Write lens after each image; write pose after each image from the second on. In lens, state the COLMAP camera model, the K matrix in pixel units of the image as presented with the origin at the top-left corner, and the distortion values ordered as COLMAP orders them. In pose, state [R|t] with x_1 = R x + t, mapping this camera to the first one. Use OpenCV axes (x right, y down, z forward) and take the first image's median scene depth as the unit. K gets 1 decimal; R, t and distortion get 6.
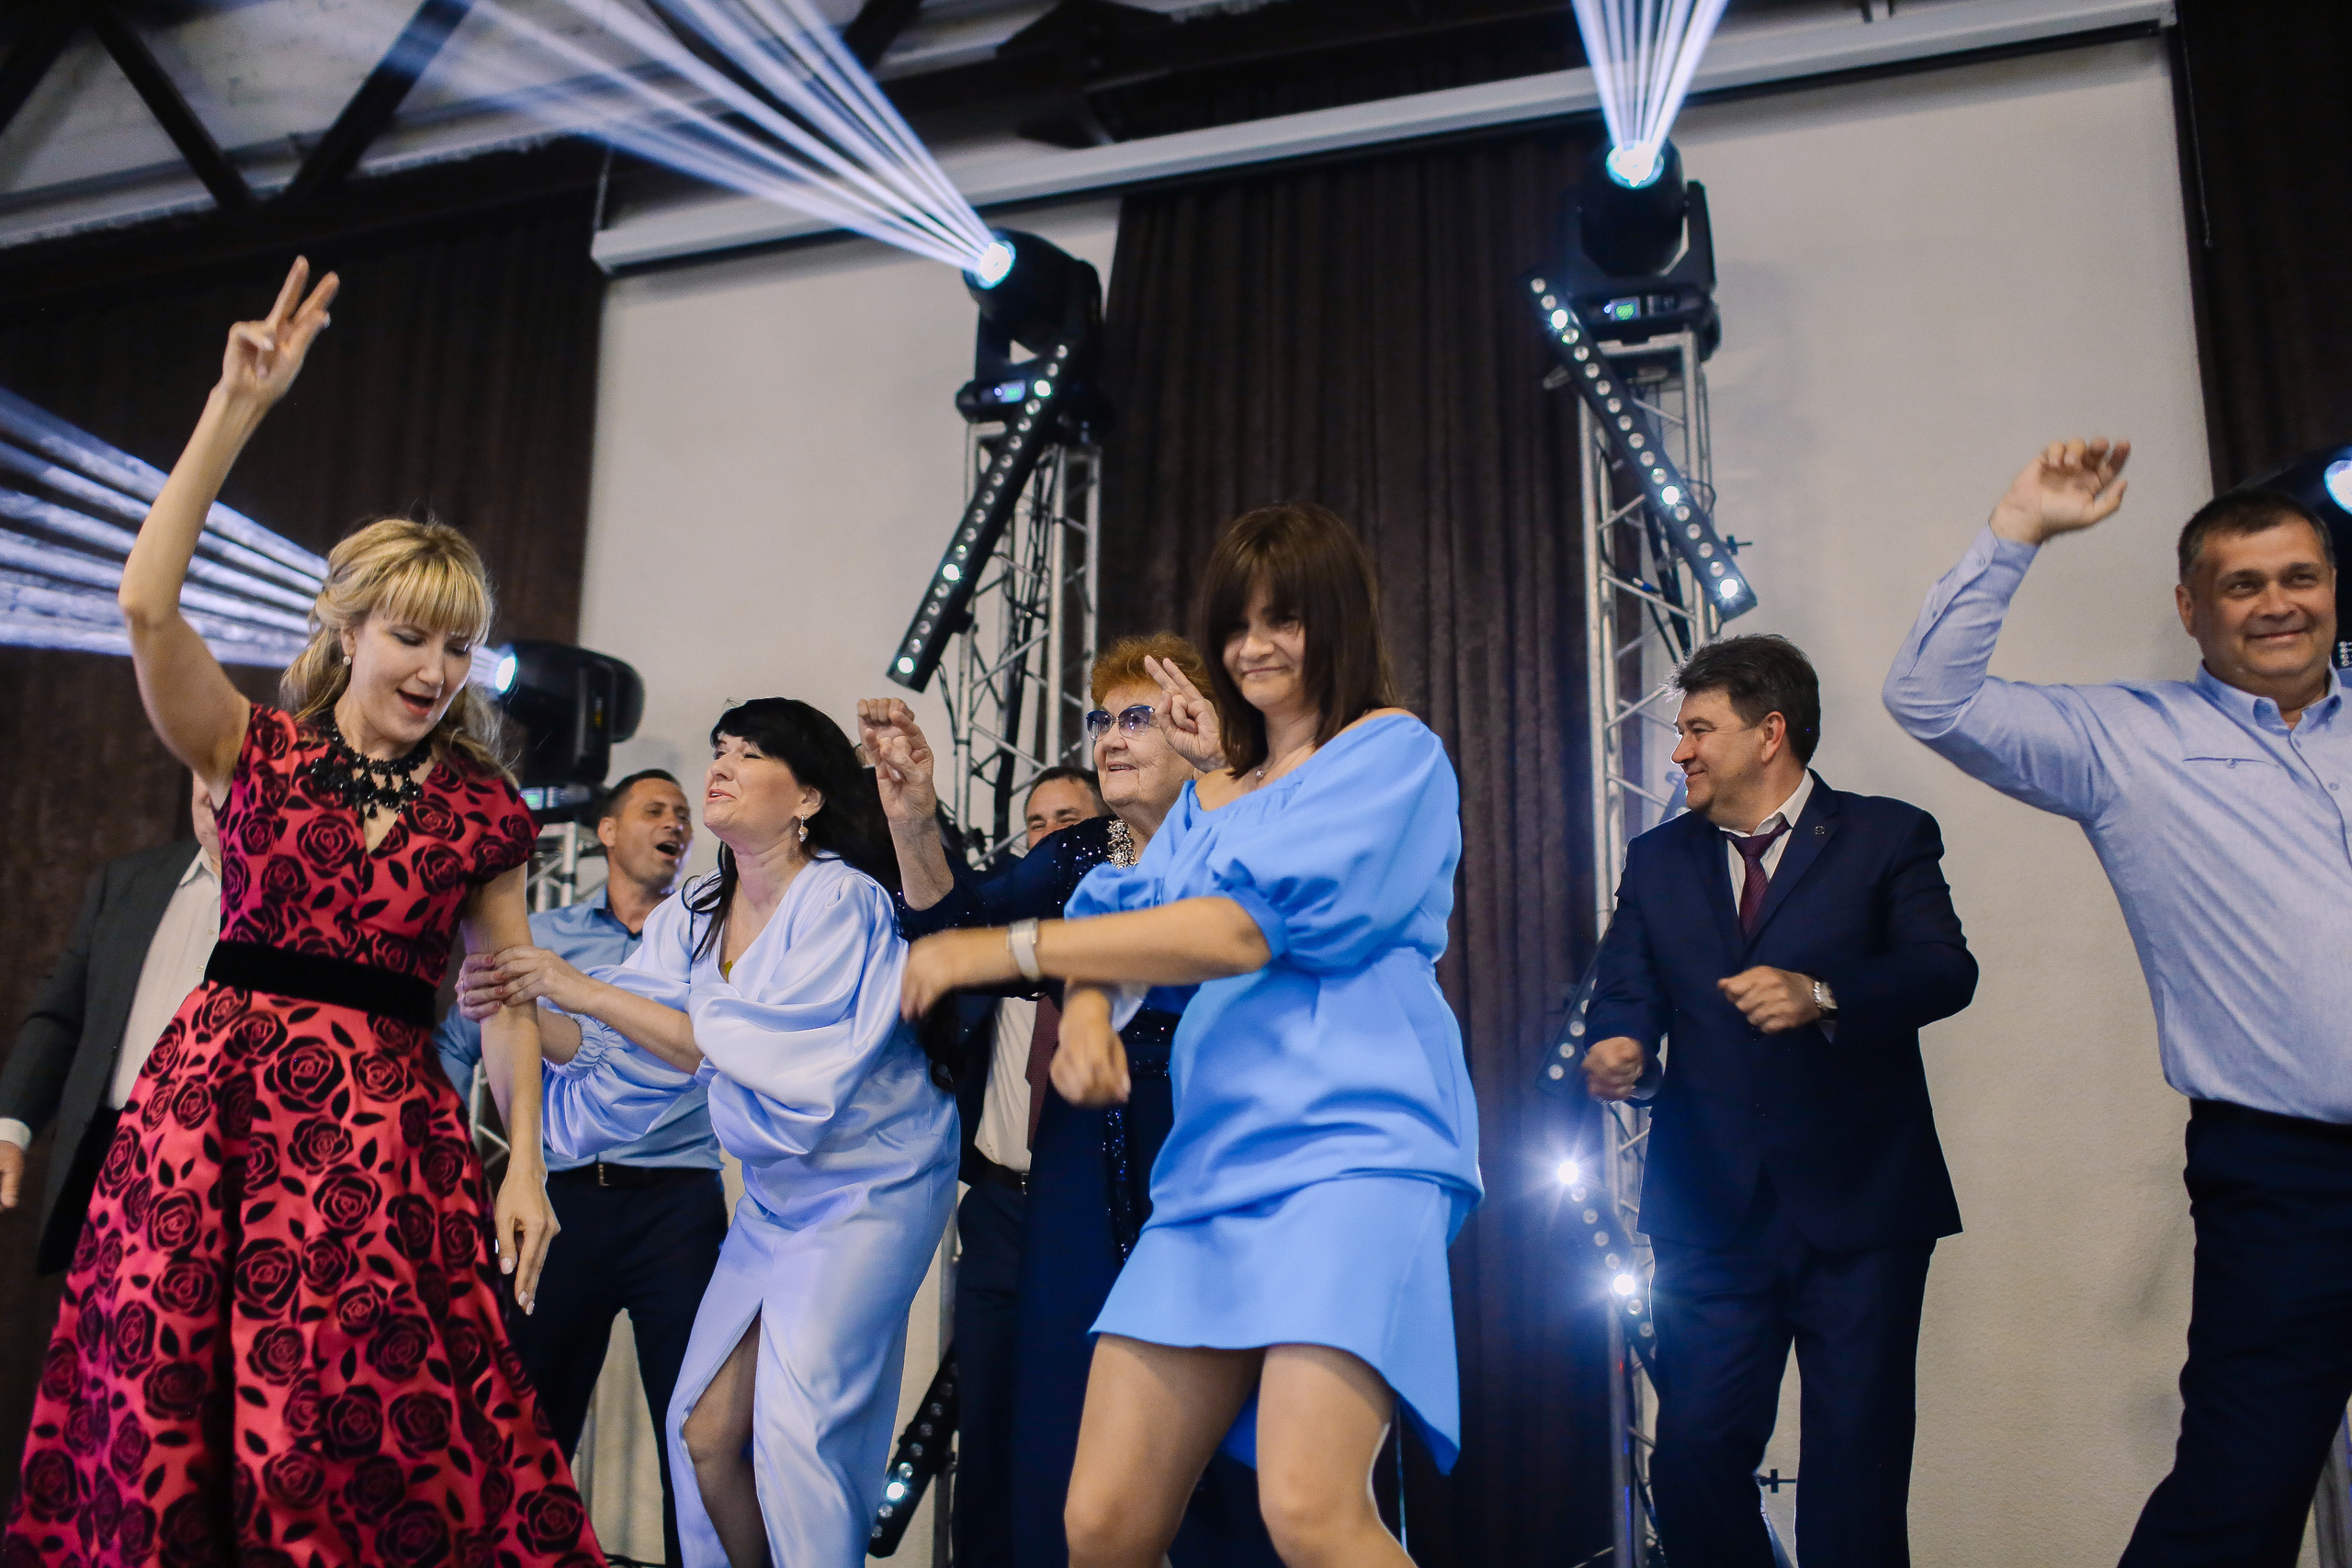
lens RADIAL K [[2347.6, 0, 1130.9], [0, 2347.6, 751.5], [0, 0, 1]] dist [-0.064920, 0.000000]
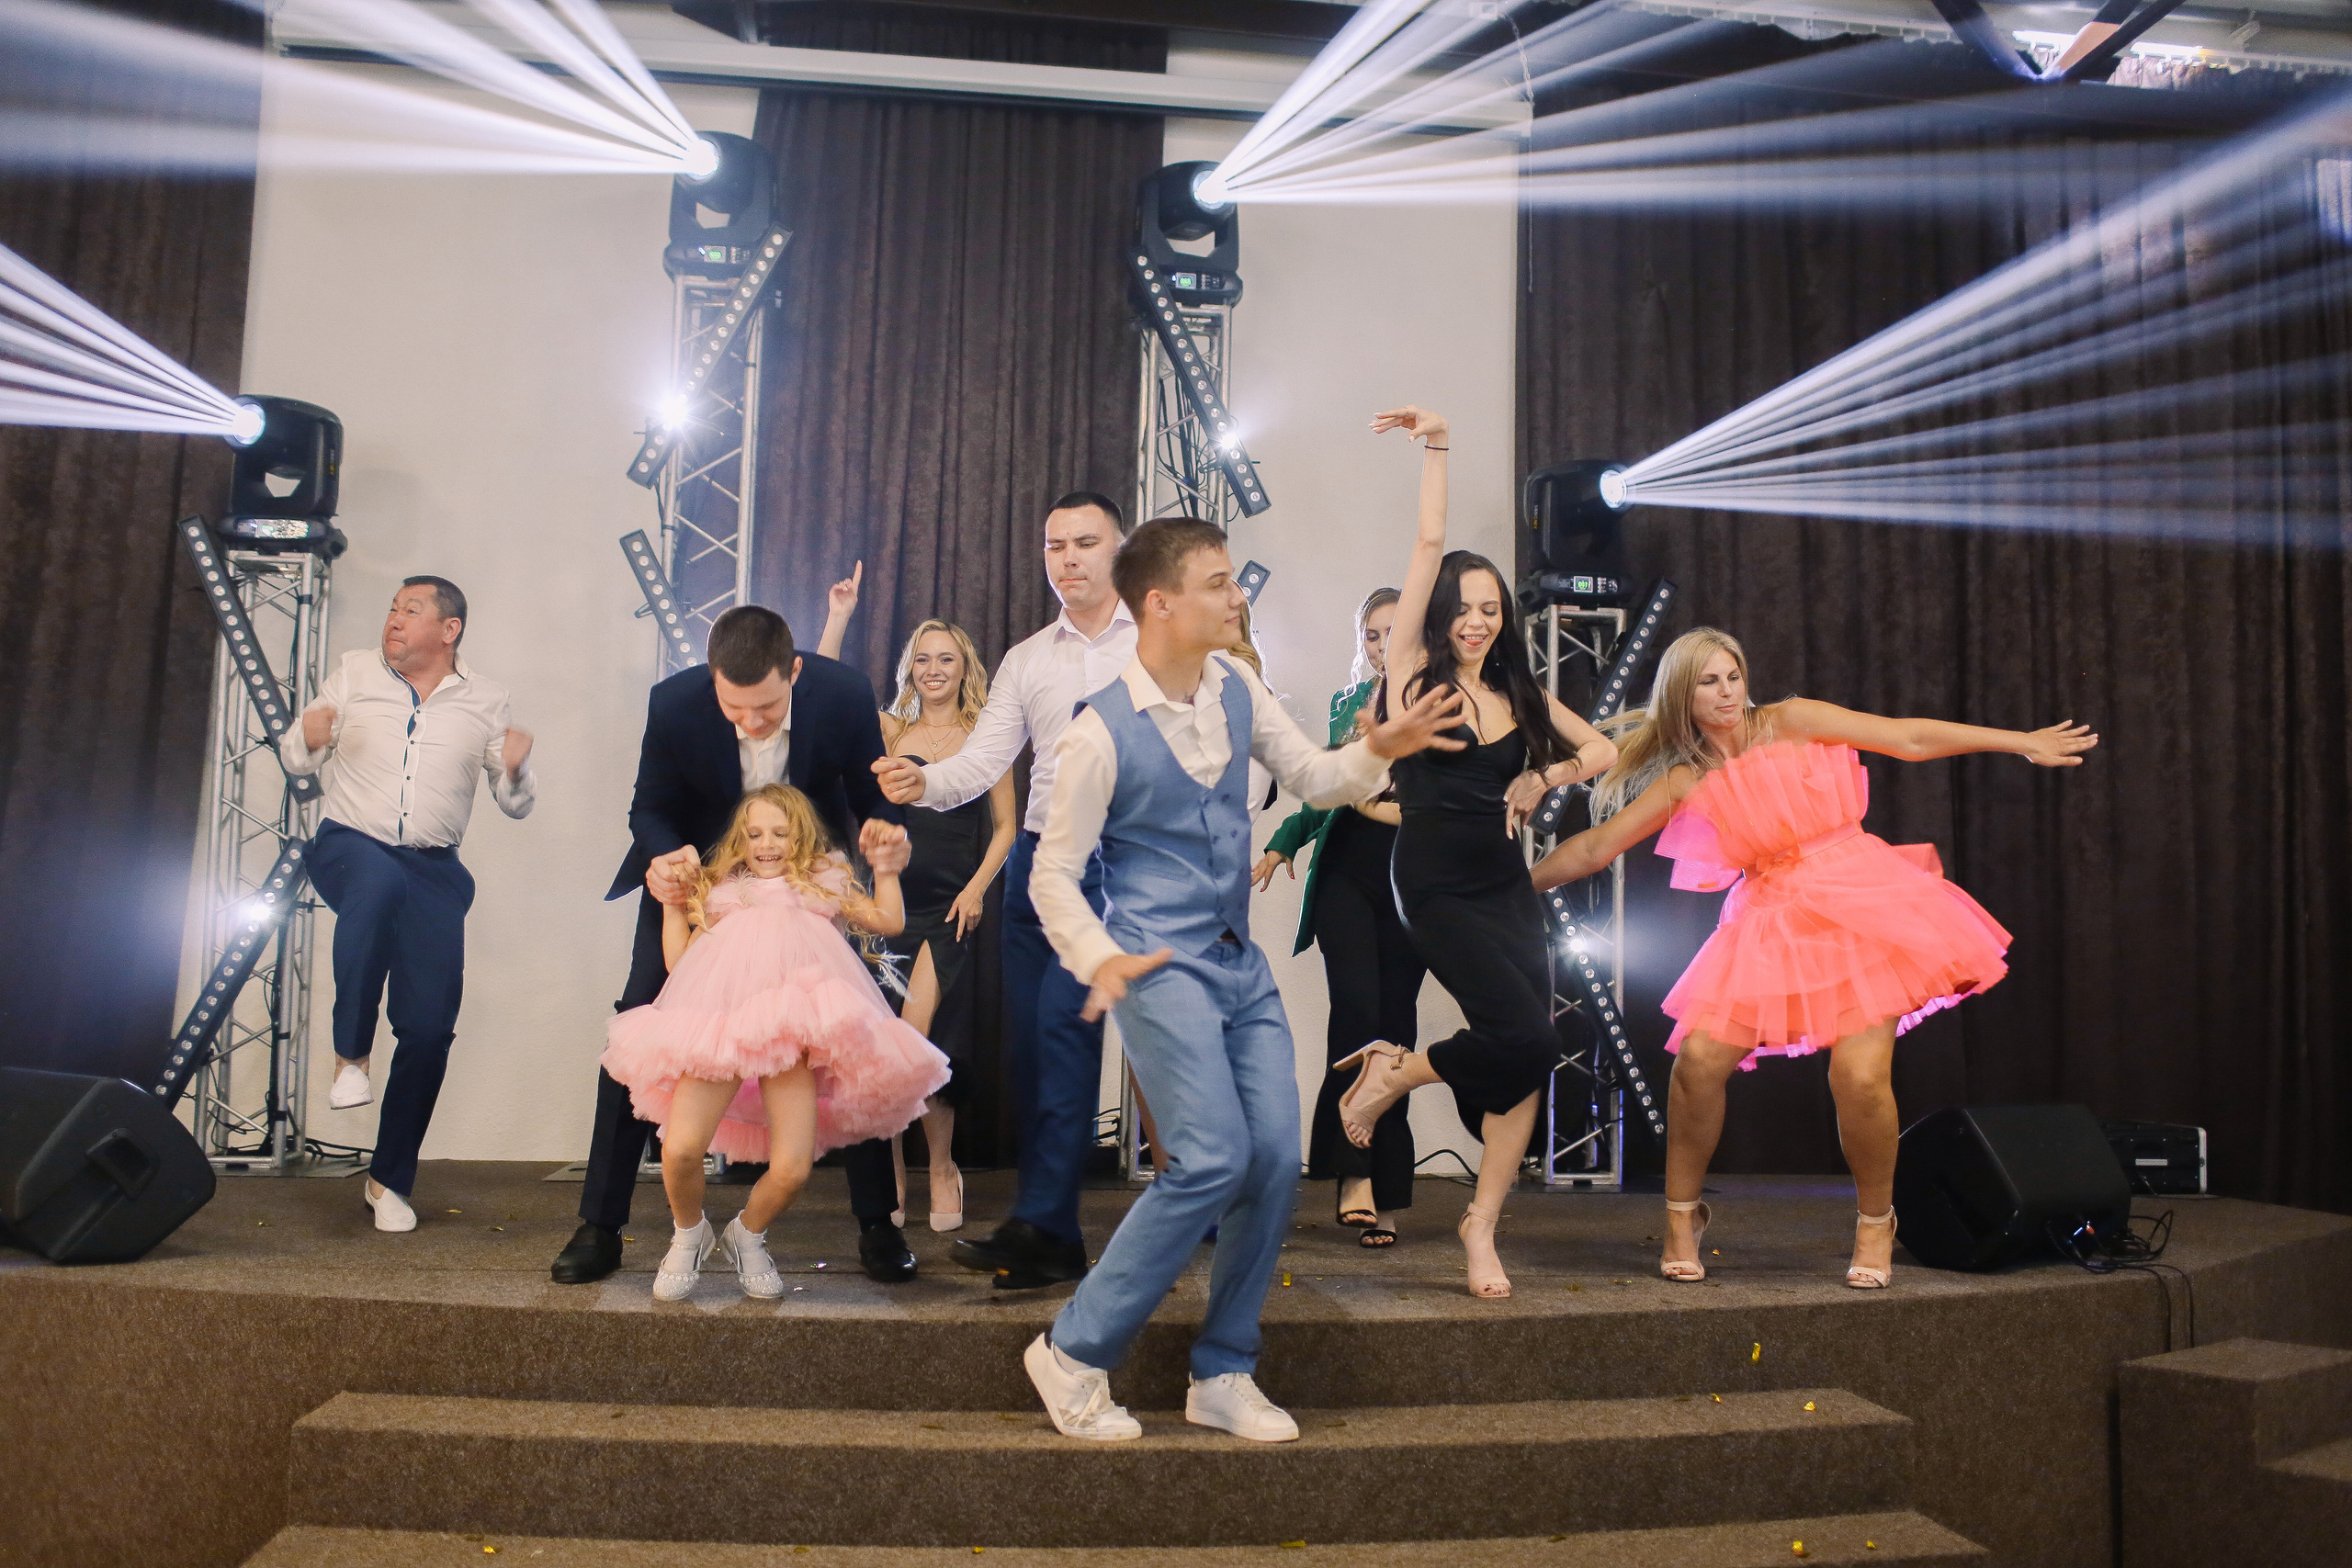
lens RADIAL K [[2260.3, 0, 1177.3], [0, 2260.3, 769.1], [0, 0, 1]] dist [-0.063381, 0.000000]
pose [[0.884537, 0.050159, 0.463765, -0.381864], [-0.126025, 0.982927, 0.134058, -0.073088], [-0.449123, -0.177025, 0.875757, -0.235904]]
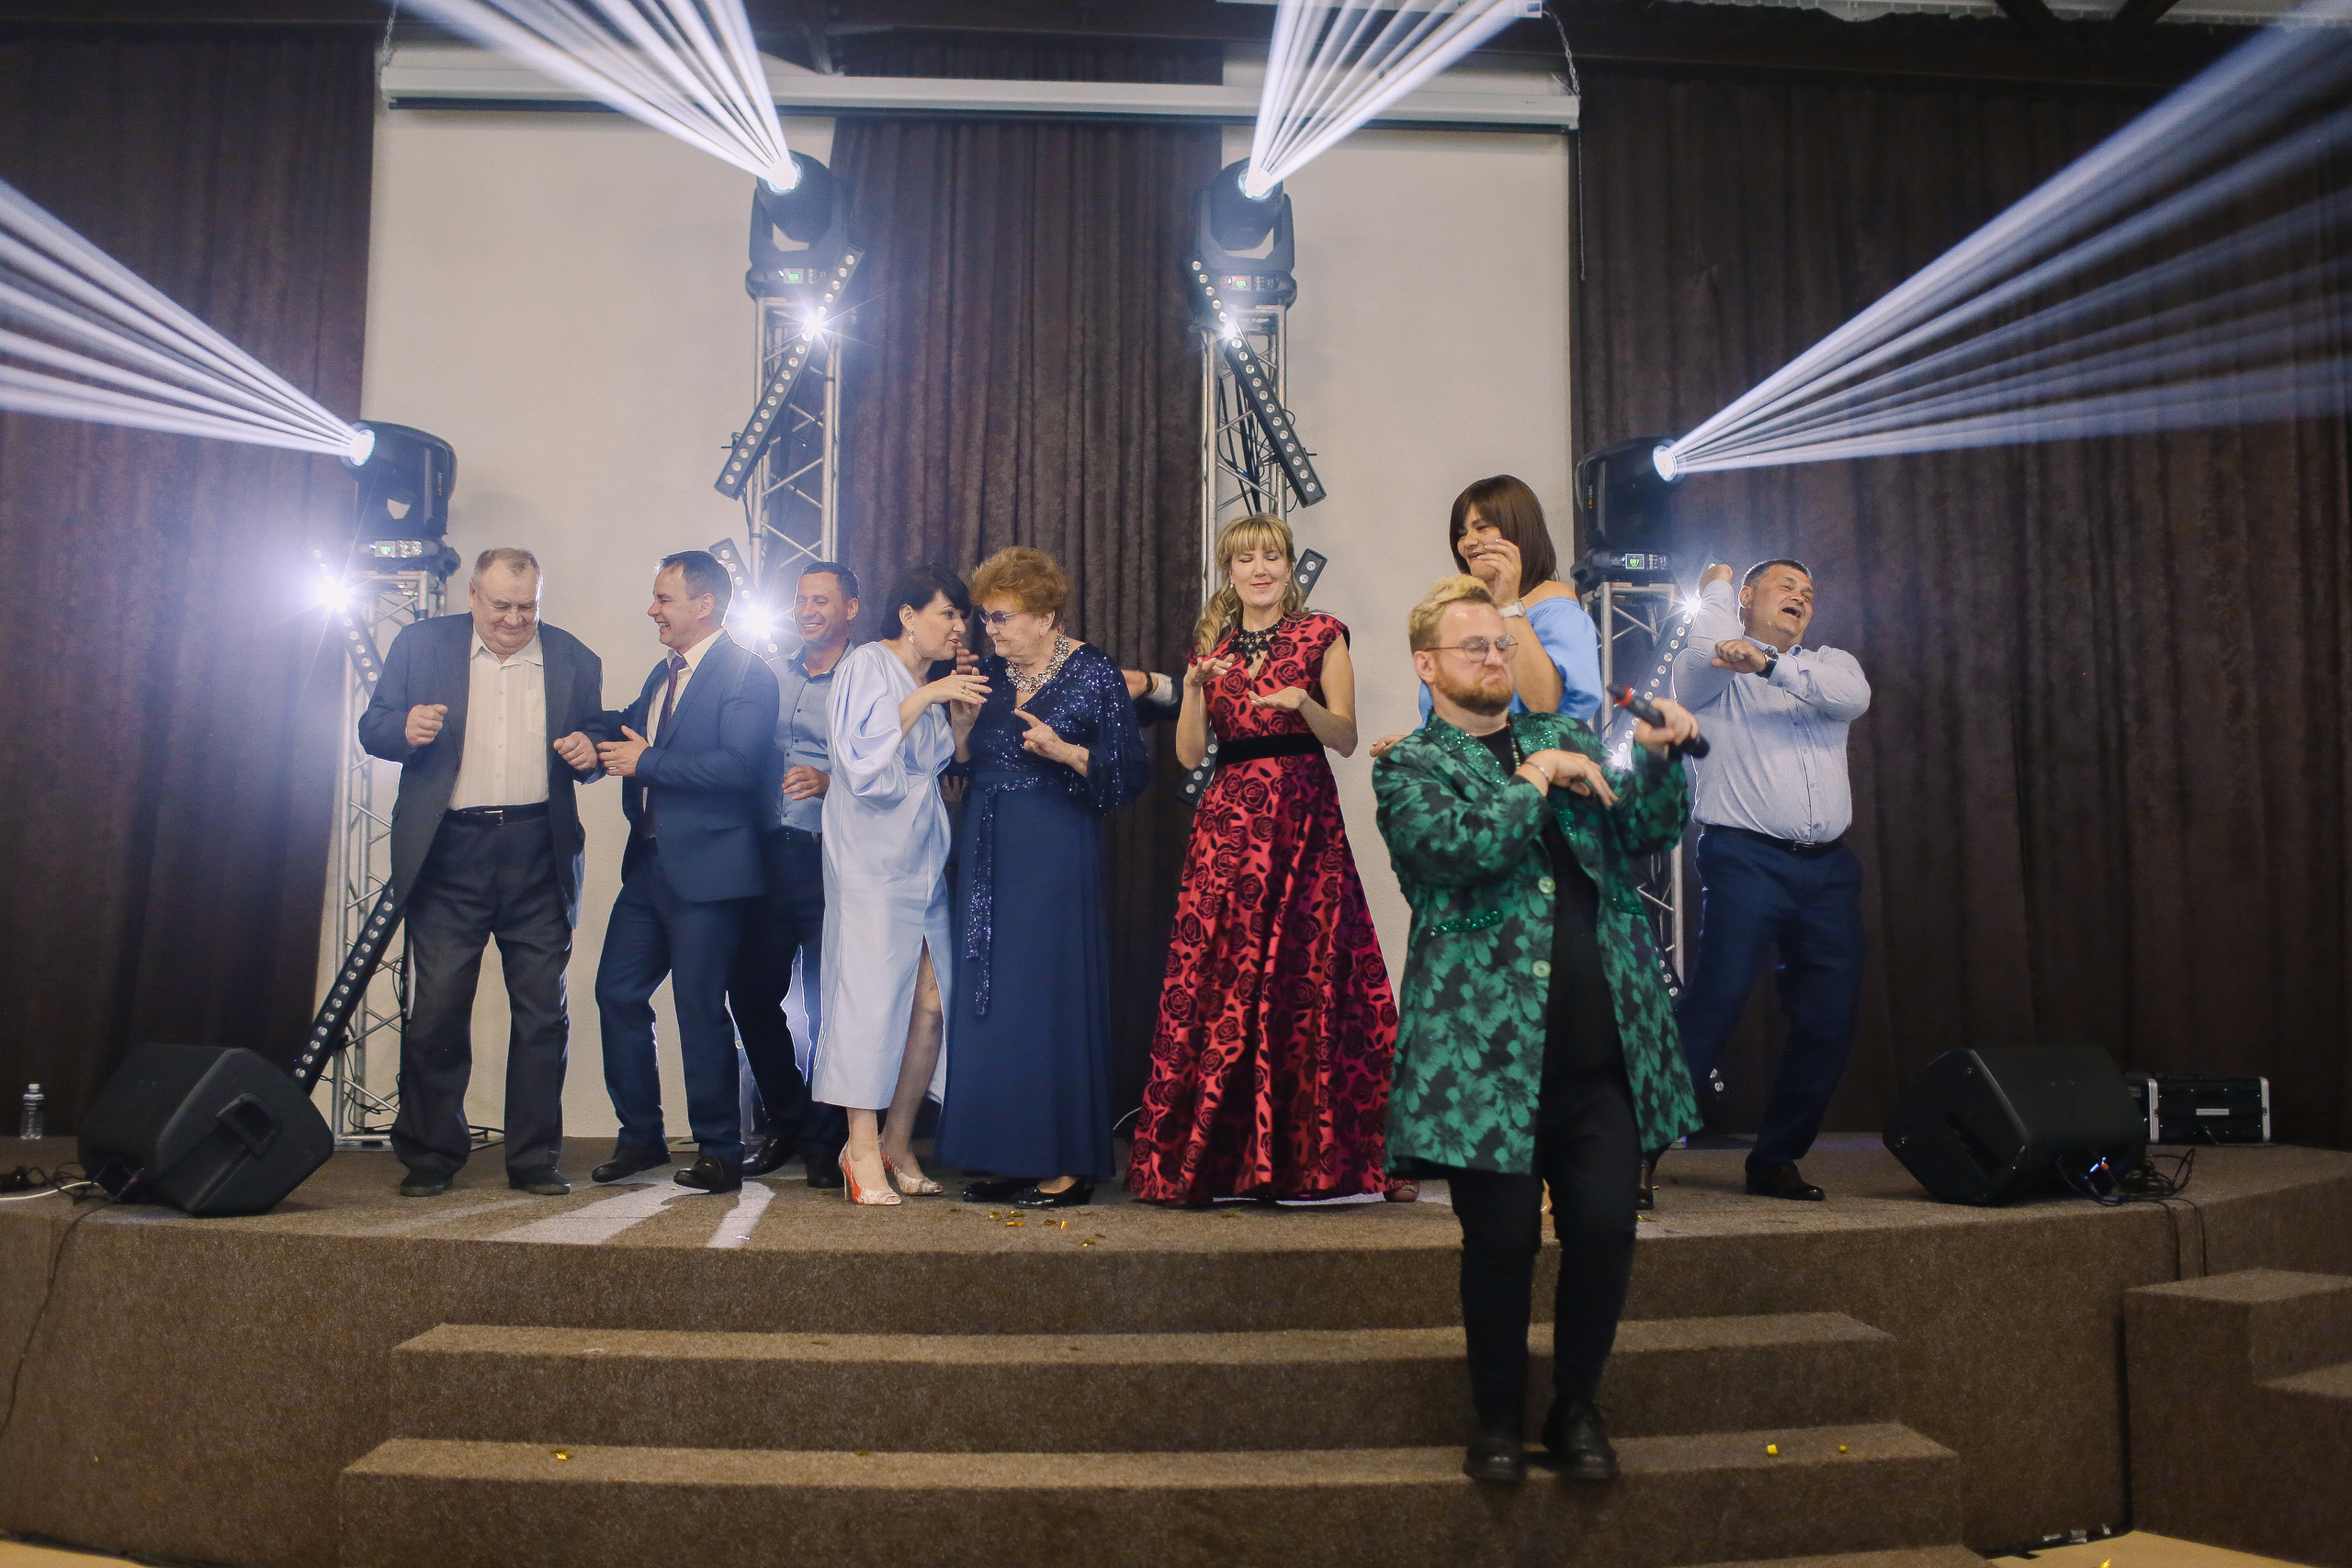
lens RADIAL K [[2260.3, 0, 1170.4], [0, 2260.3, 765.8], [0, 0, 1]] dist [-0.063381, 0.000000]
pose [[0.915951, 0.026616, 0.400407, -0.363750], [-0.089866, 0.986061, 0.140028, -0.075797], [-0.391099, -0.164241, 0.905575, -0.306993]]
